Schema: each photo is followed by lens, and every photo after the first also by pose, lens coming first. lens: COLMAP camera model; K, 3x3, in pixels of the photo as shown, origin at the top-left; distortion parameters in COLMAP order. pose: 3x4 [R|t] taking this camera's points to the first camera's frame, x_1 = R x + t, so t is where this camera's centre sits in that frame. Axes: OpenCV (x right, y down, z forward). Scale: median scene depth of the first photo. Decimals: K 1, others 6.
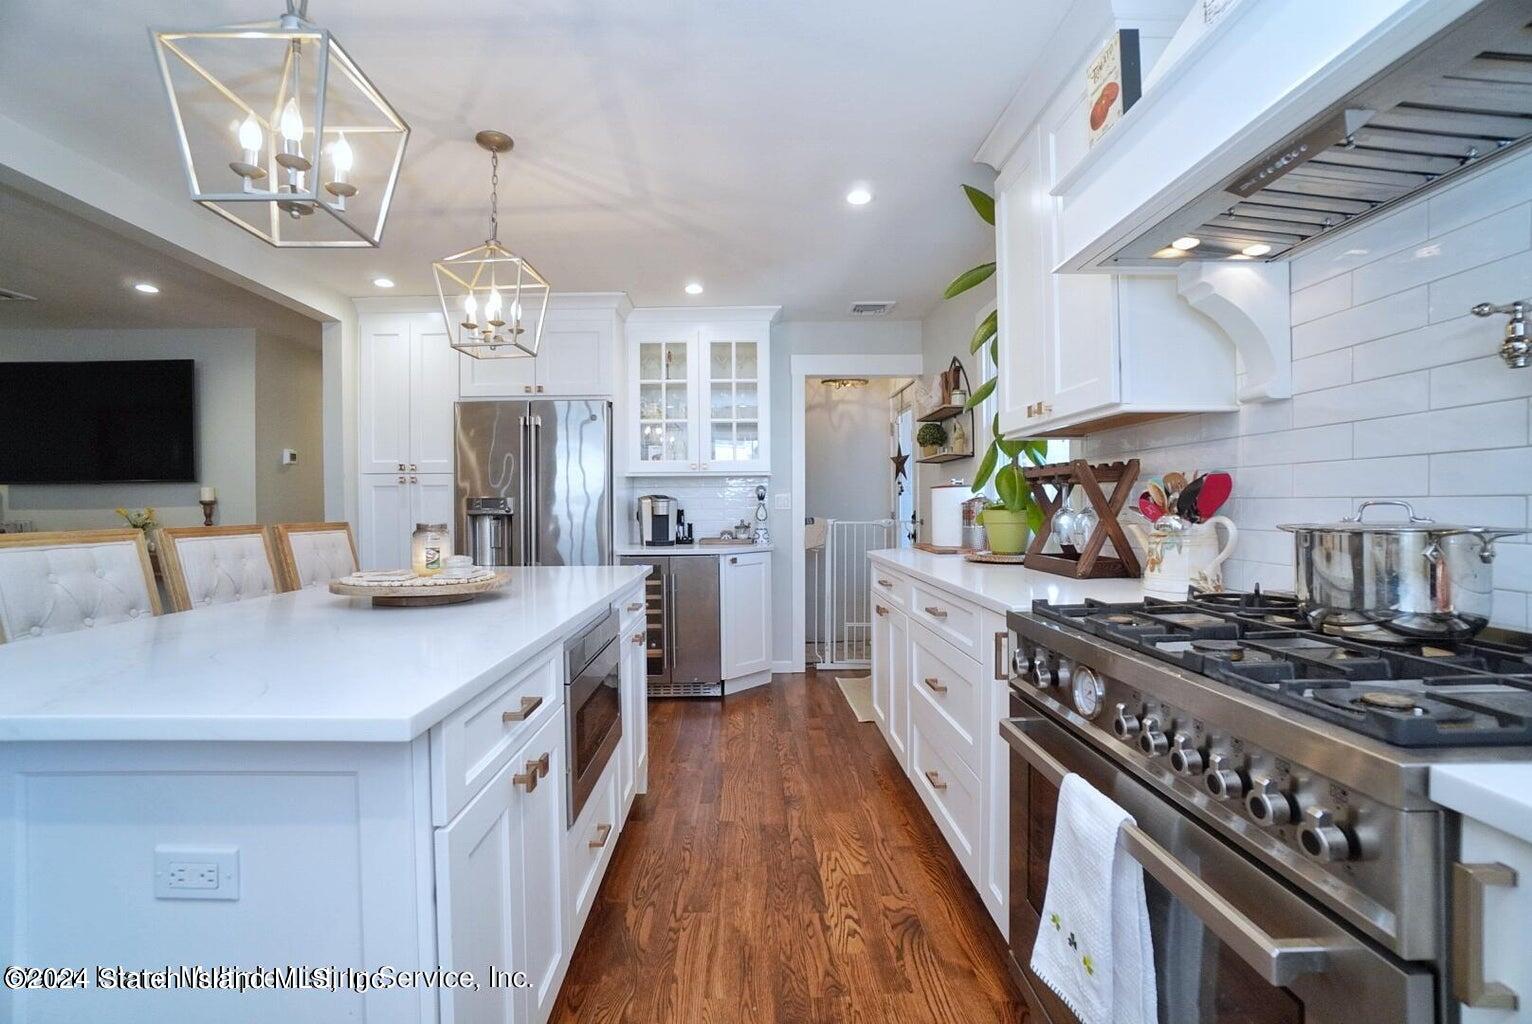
lens RADIAL K [[662.8, 0, 764.0], [0, 662.8, 511.1], [0, 0, 1]] dist [-0.001934, -0.000107]
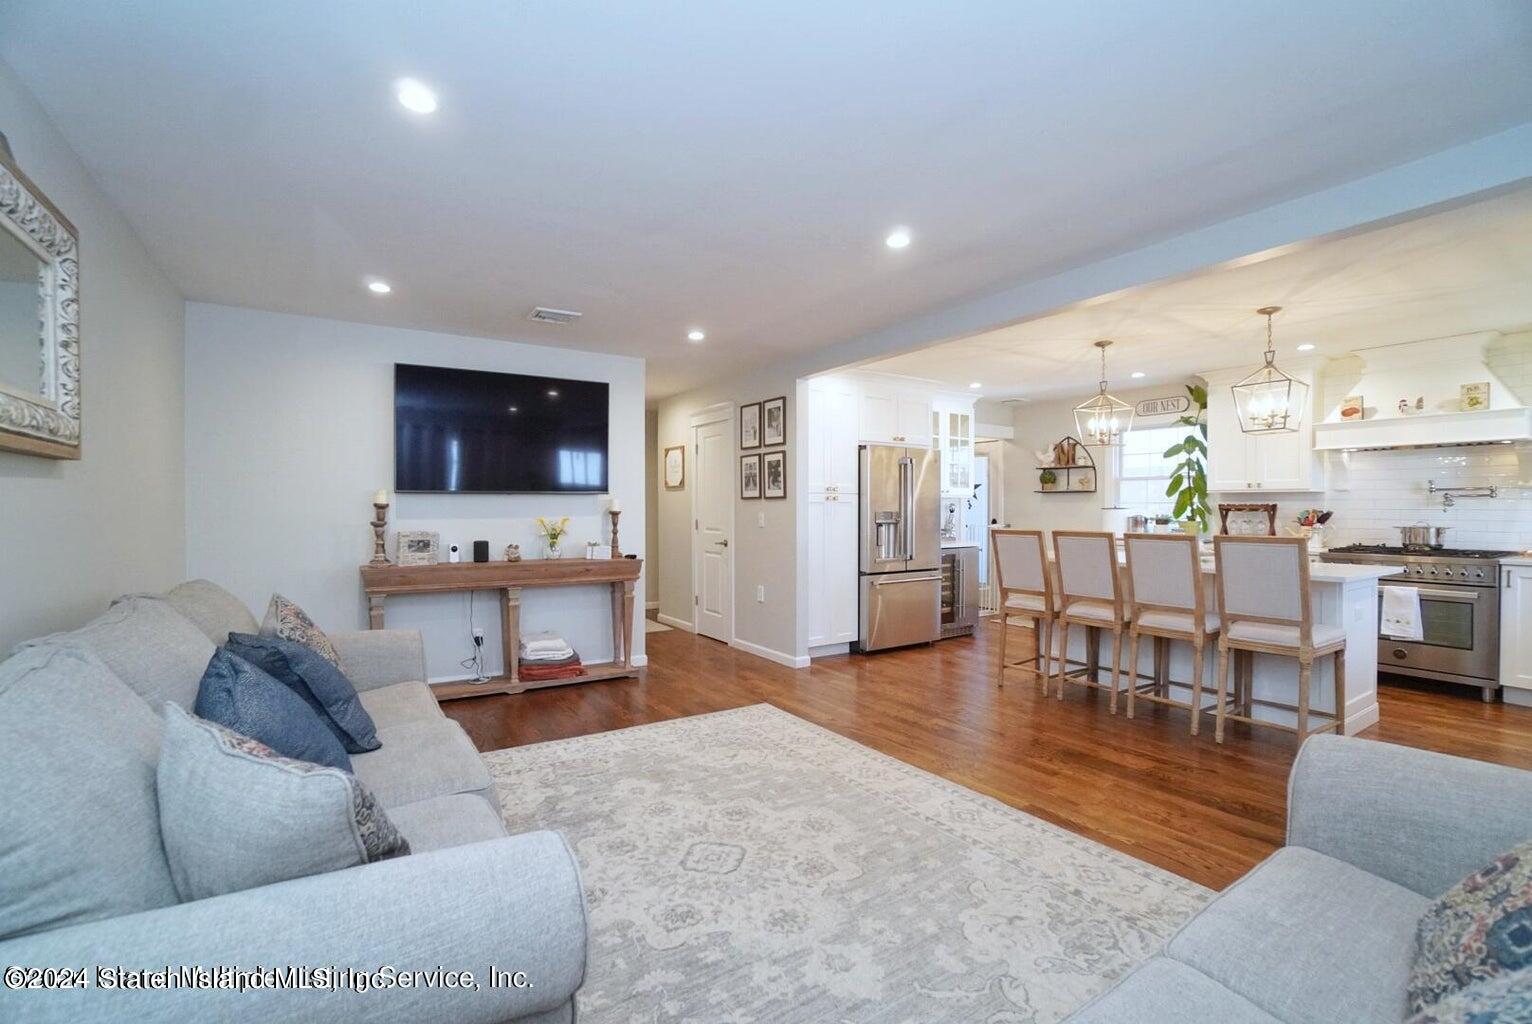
lens RADIAL K [[662.8, 0, 765.5], [0, 662.8, 514.2], [0, 0, 1]] dist [-0.001934, -0.000107]
pose [[0.797480, 0.005207, 0.603323, -1.370145], [-0.002366, 0.999982, -0.005503, -0.005935], [-0.603341, 0.002961, 0.797478, 0.017264]]
